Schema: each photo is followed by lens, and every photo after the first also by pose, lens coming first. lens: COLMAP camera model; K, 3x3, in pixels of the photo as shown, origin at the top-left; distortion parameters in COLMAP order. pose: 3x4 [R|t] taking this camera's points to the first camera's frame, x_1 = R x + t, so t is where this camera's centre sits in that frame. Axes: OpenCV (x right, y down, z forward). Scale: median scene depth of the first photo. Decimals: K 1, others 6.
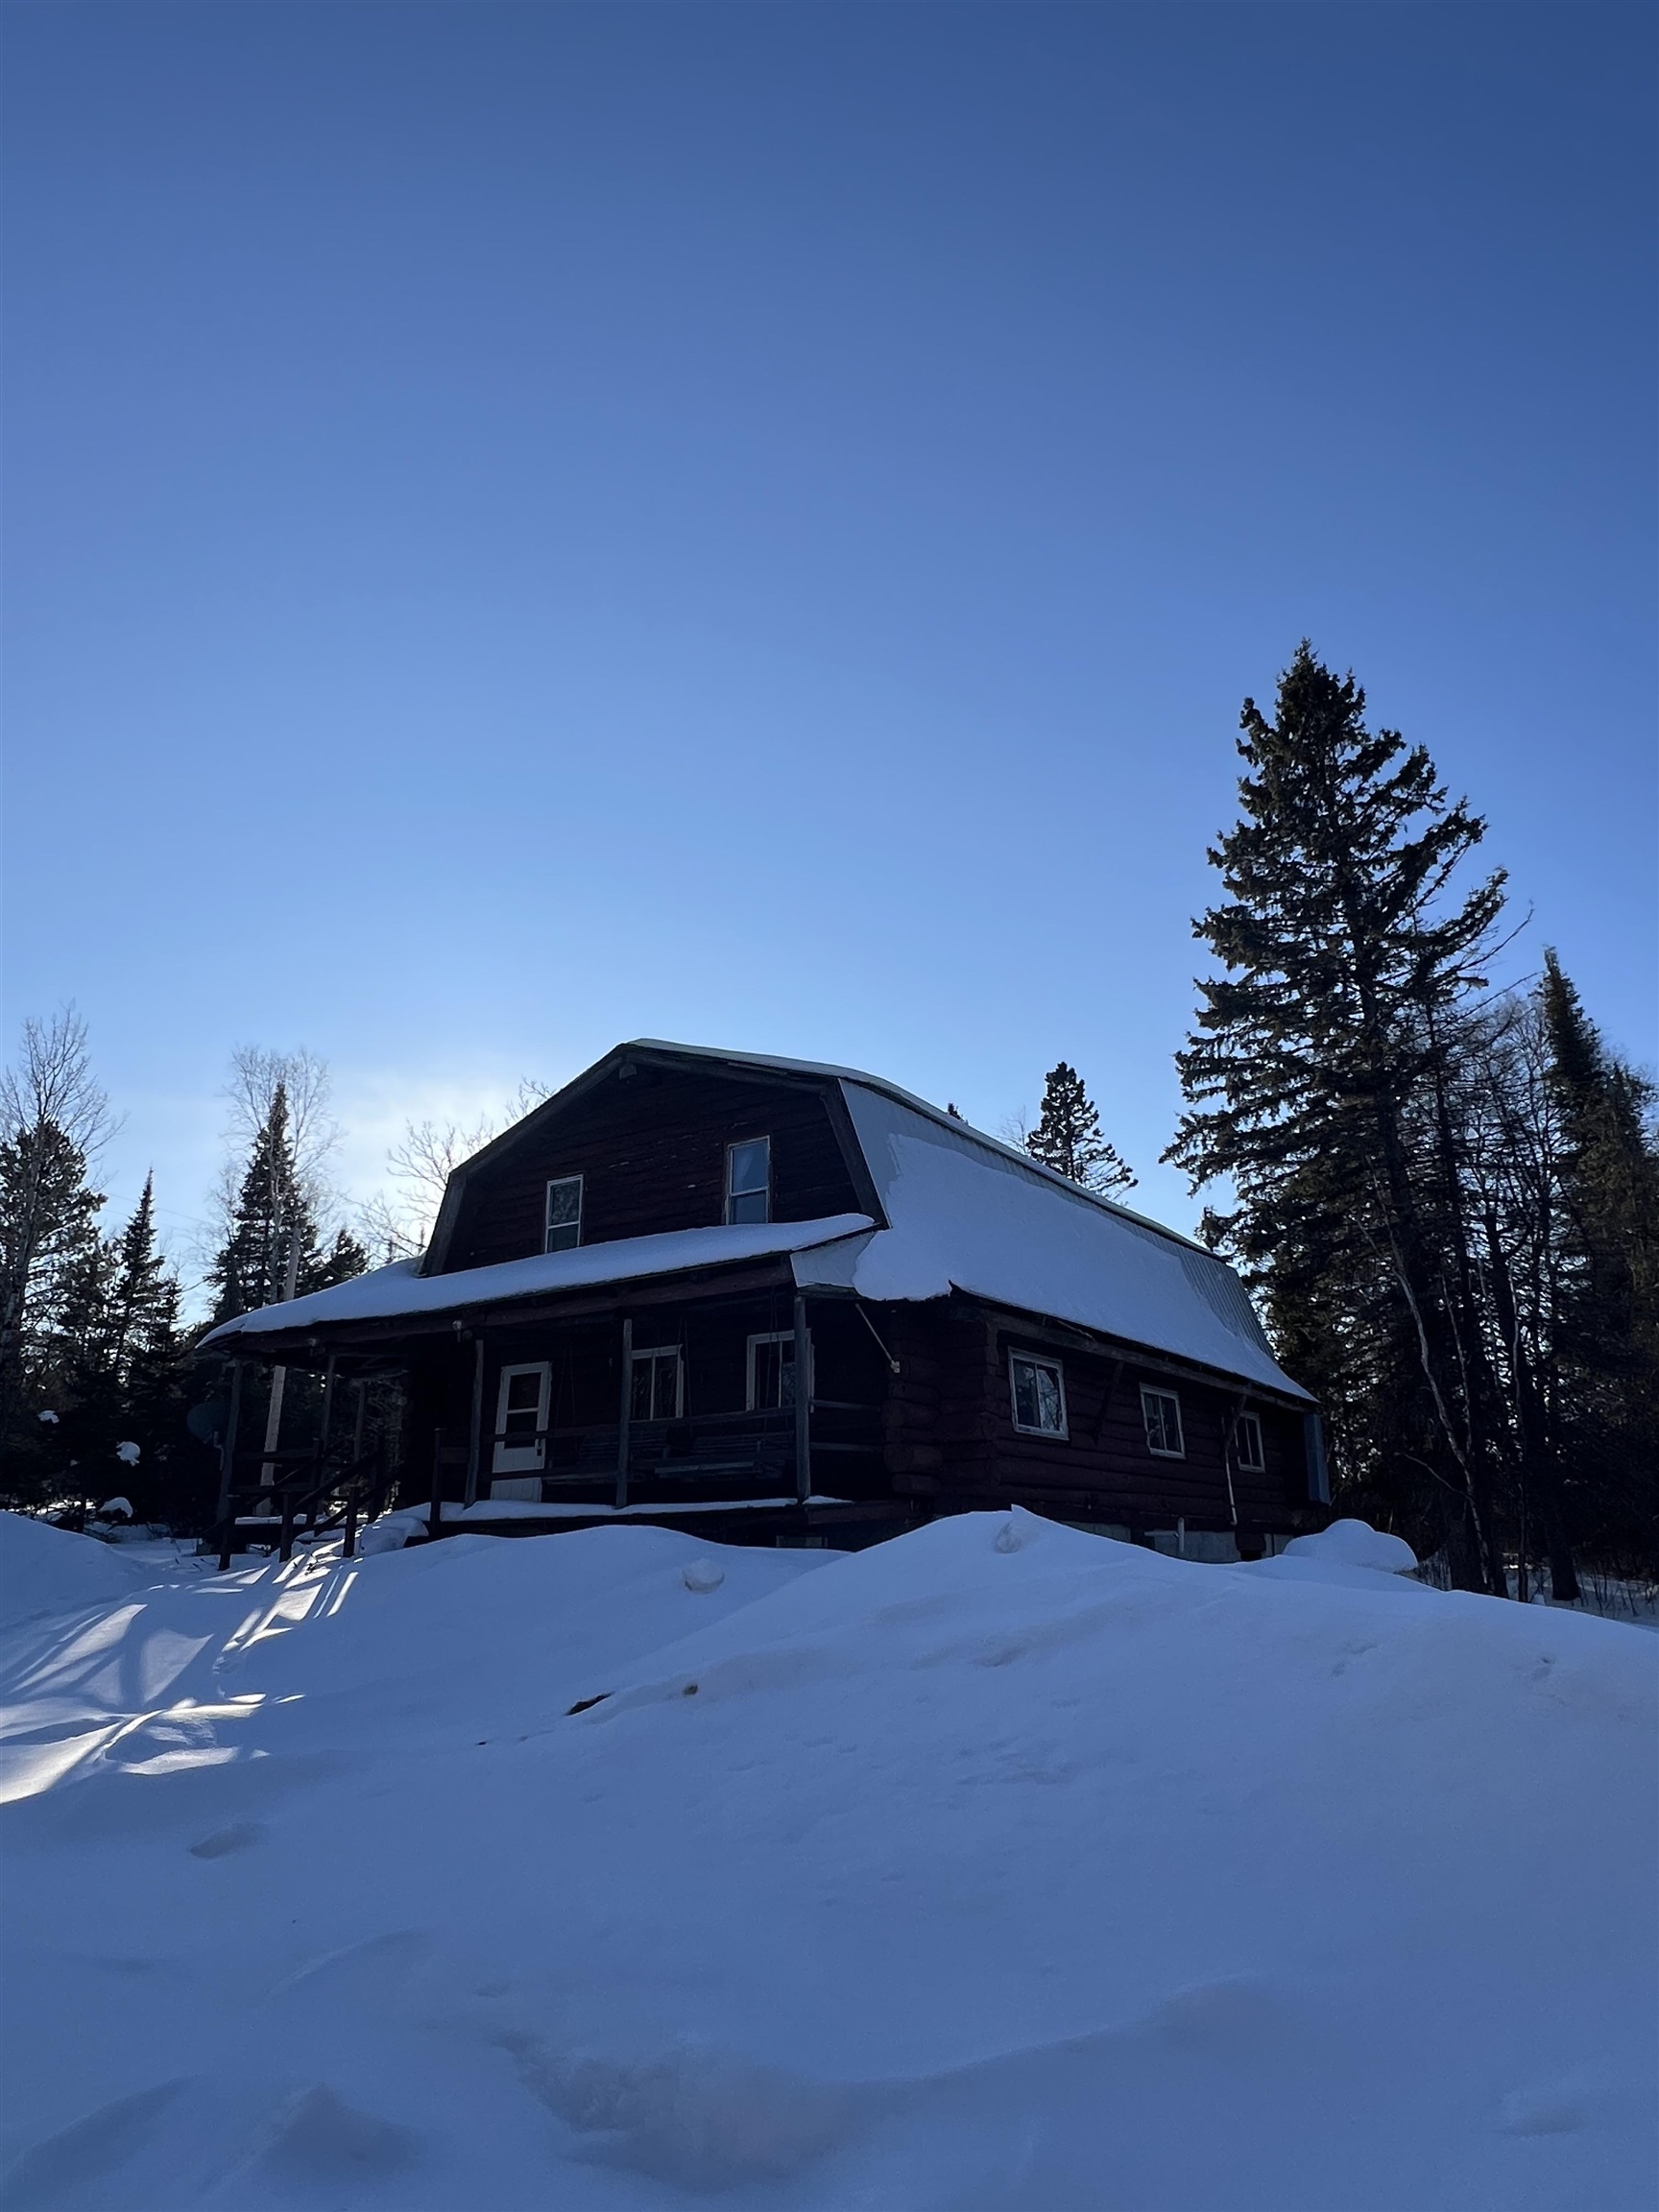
lens RADIAL K [[1324.7, 0, 829.5], [0, 1324.7, 1106.0], [0, 0, 1]] dist [-0.005536, -0.000576]
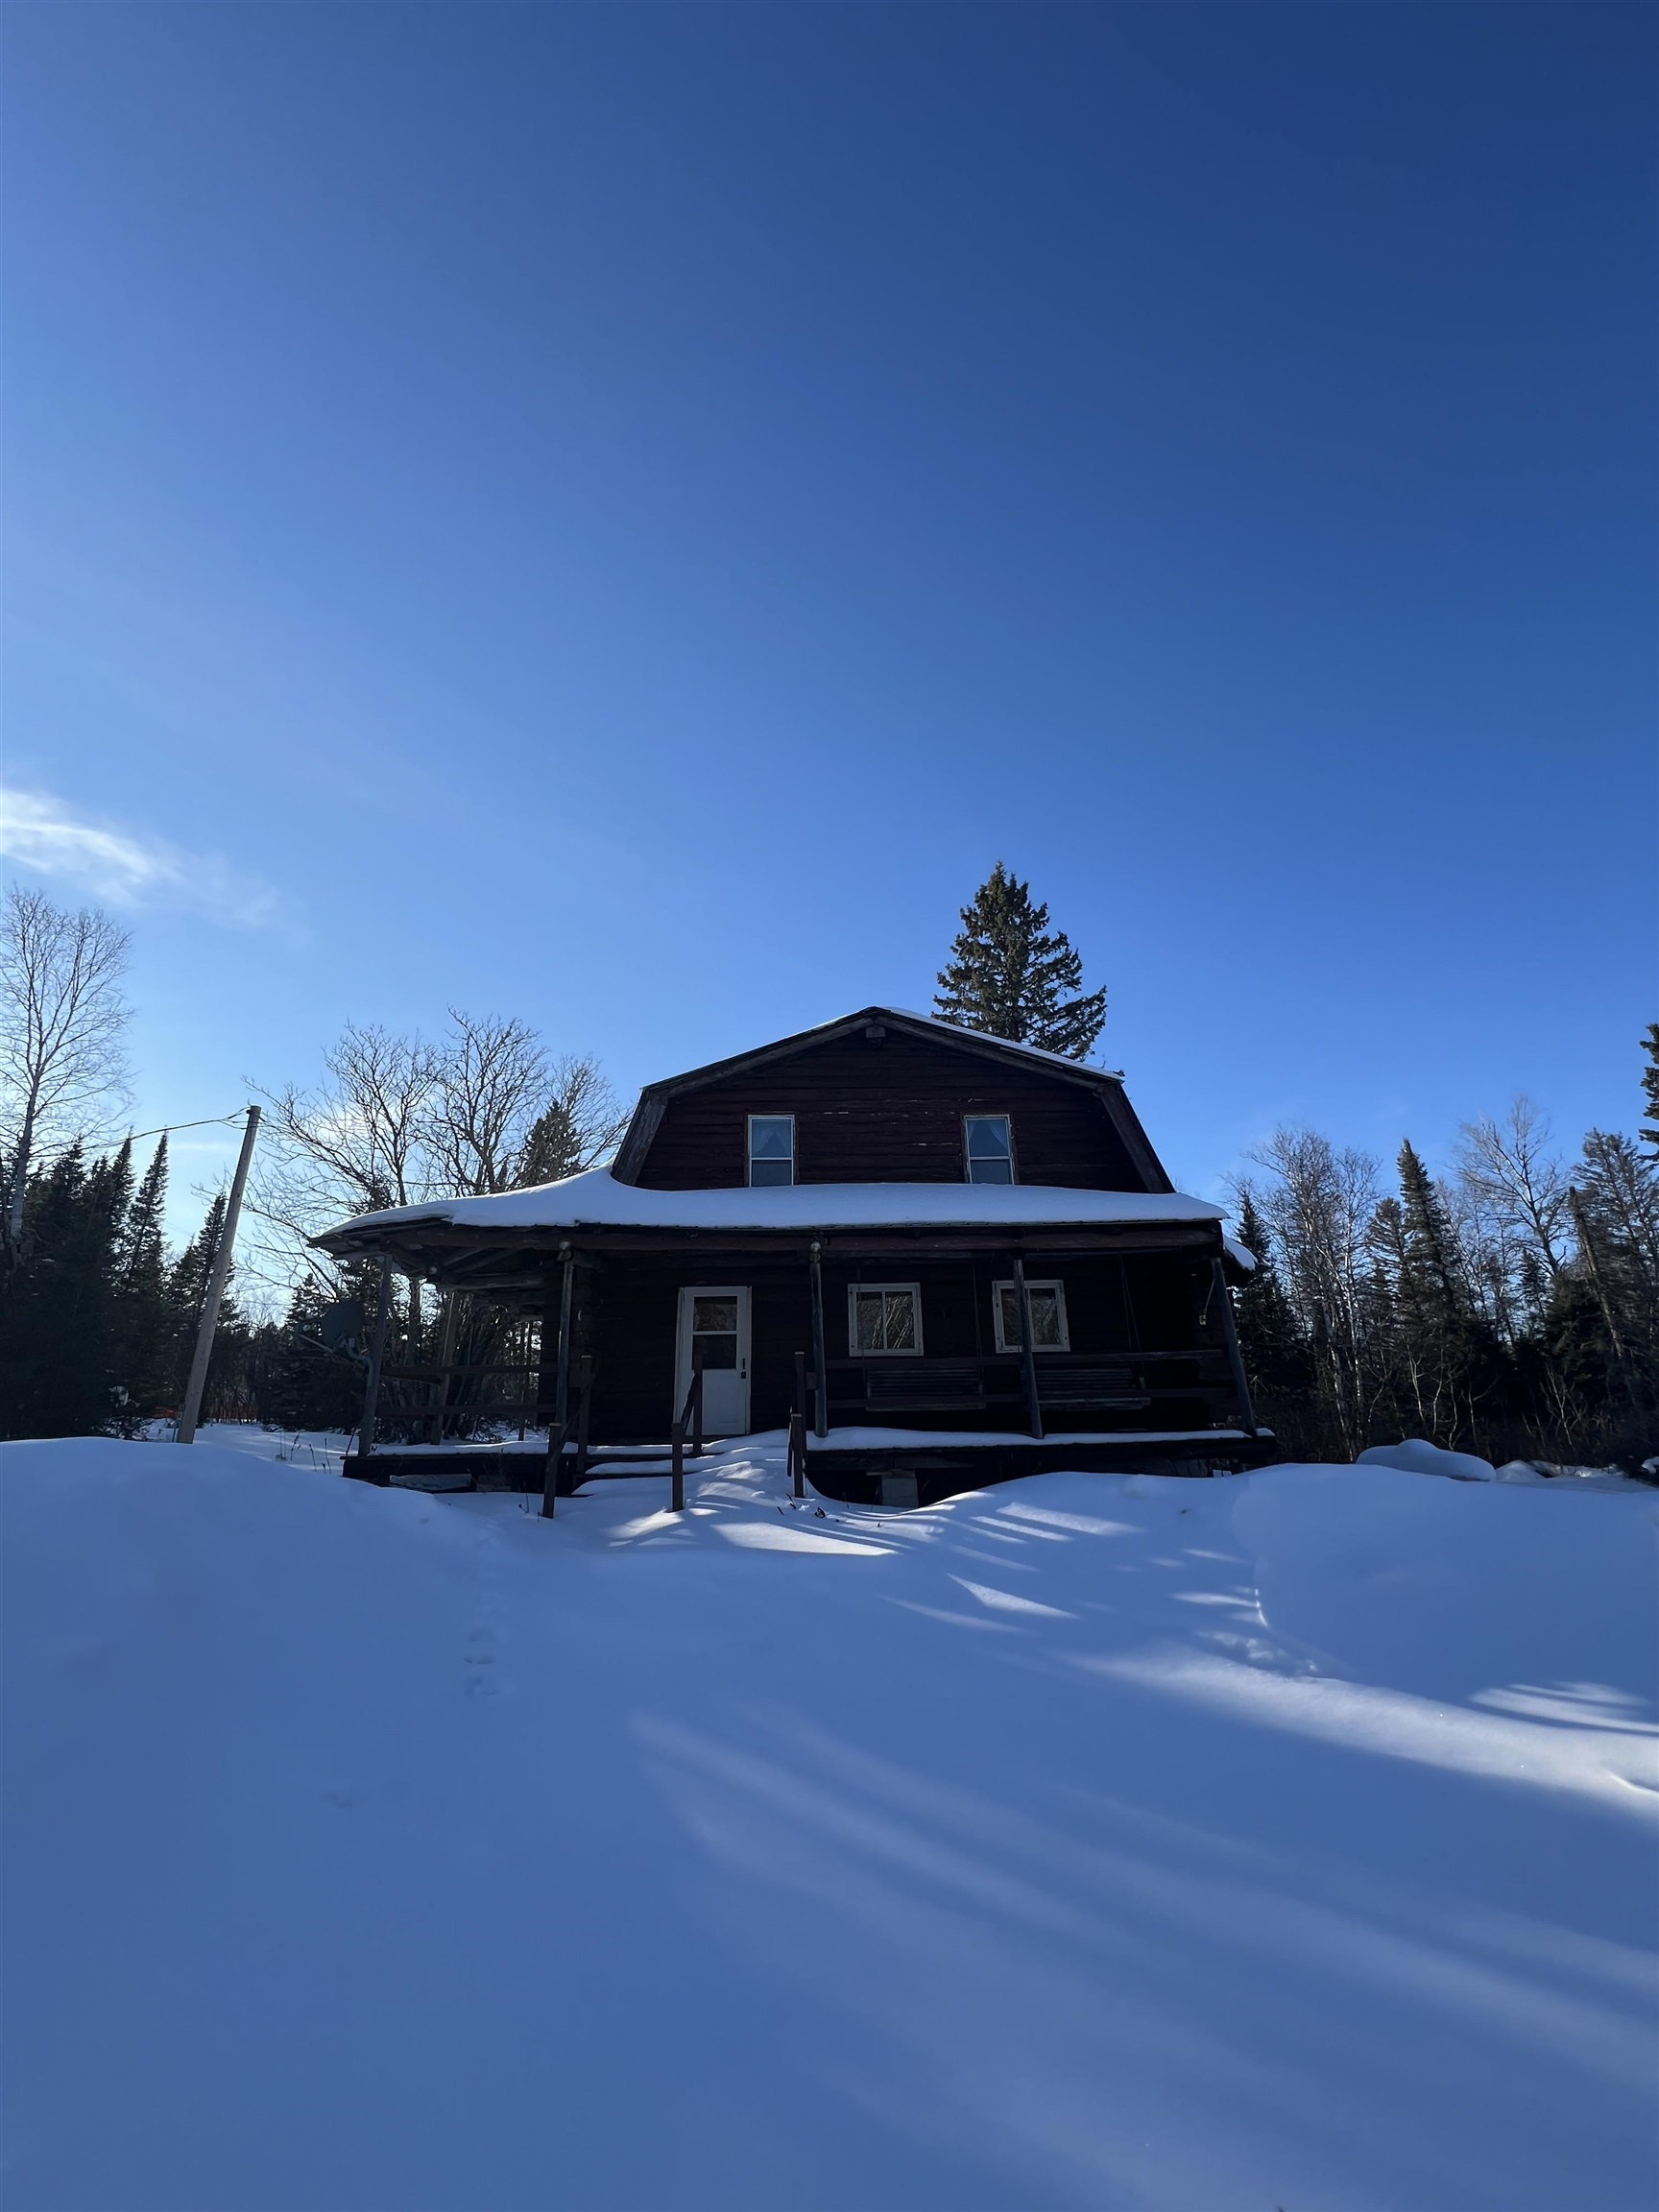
lens RADIAL K [[881.0, 0, 829.5], [0, 881.0, 1106.0], [0, 0, 1]] dist [-0.001612, -0.000138]
pose [[0.814923, 0.191449, 0.547035, -0.569543], [-0.173790, 0.981152, -0.084482, 0.102197], [-0.552899, -0.026223, 0.832836, 0.397249]]
